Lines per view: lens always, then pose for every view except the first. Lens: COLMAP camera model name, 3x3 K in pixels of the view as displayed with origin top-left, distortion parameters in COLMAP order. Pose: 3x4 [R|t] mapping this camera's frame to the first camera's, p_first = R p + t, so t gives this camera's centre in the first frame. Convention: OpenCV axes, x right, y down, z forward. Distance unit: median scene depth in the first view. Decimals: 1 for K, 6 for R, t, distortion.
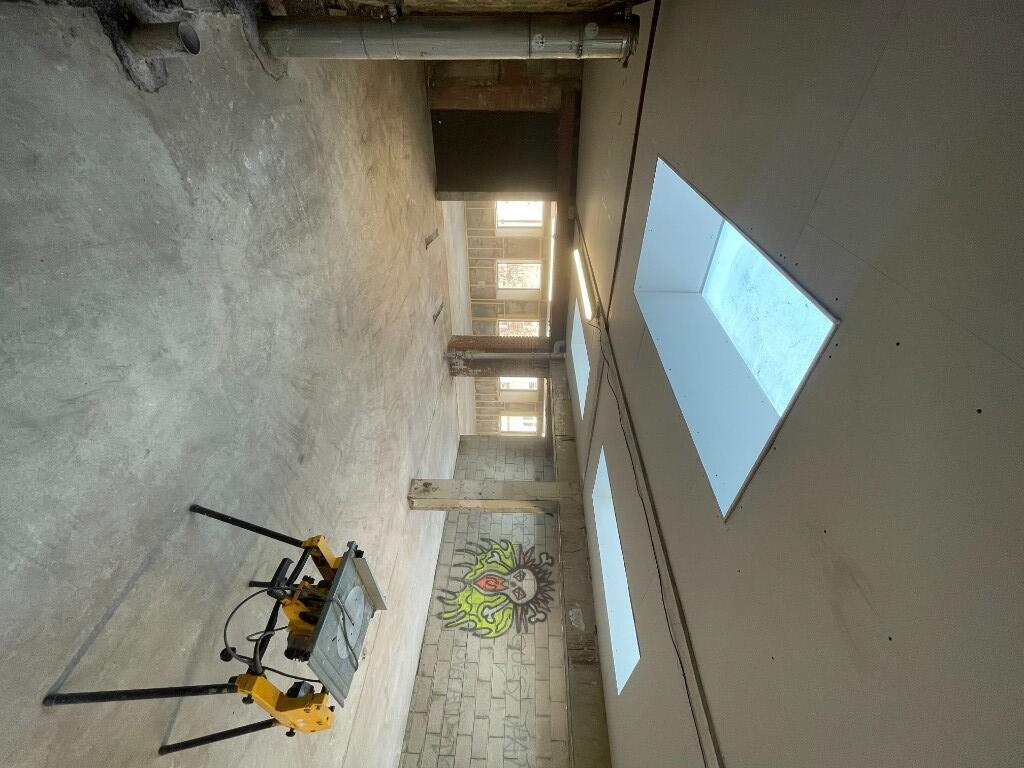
lens RADIAL K [[409.7, 0, 516.0], [0, 409.7, 383.0], [0, 0, 1]] dist [-0.002261, -0.000341]
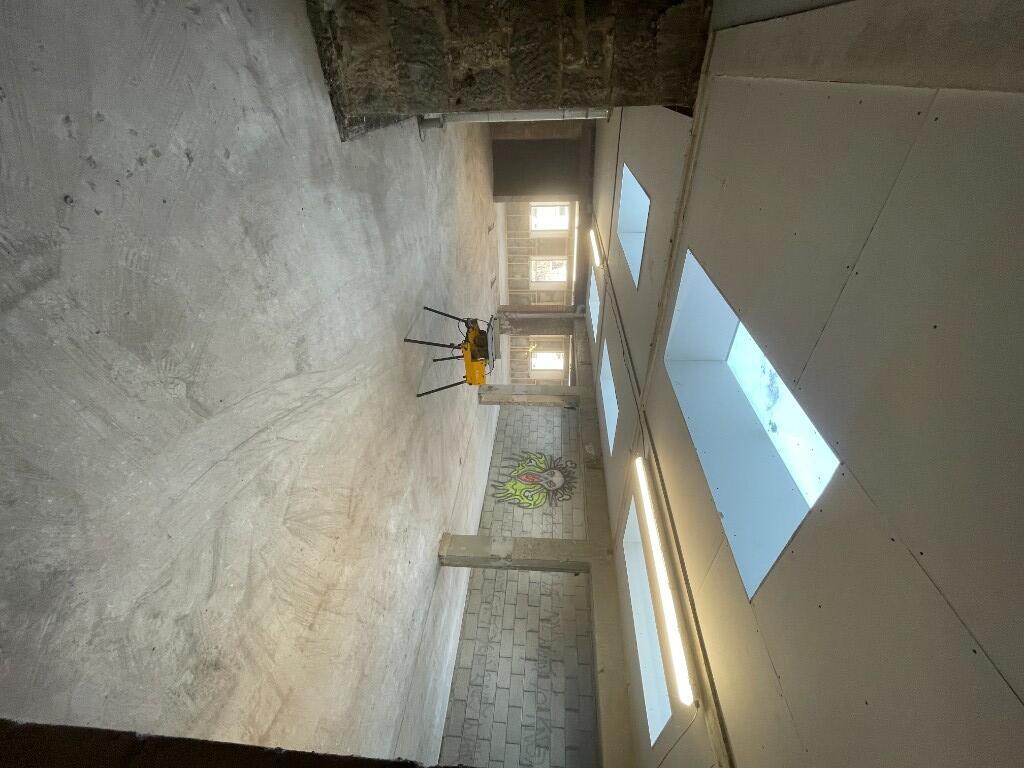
lens RADIAL K [[409.7, 0, 516.0], [0, 409.7, 383.0], [0, 0, 1]] dist [-0.002261, -0.000341]
pose [[0.998171, 0.005587, -0.060196, -0.026273], [-0.008113, 0.999092, -0.041817, 0.226230], [0.059907, 0.042229, 0.997310, -0.366052]]
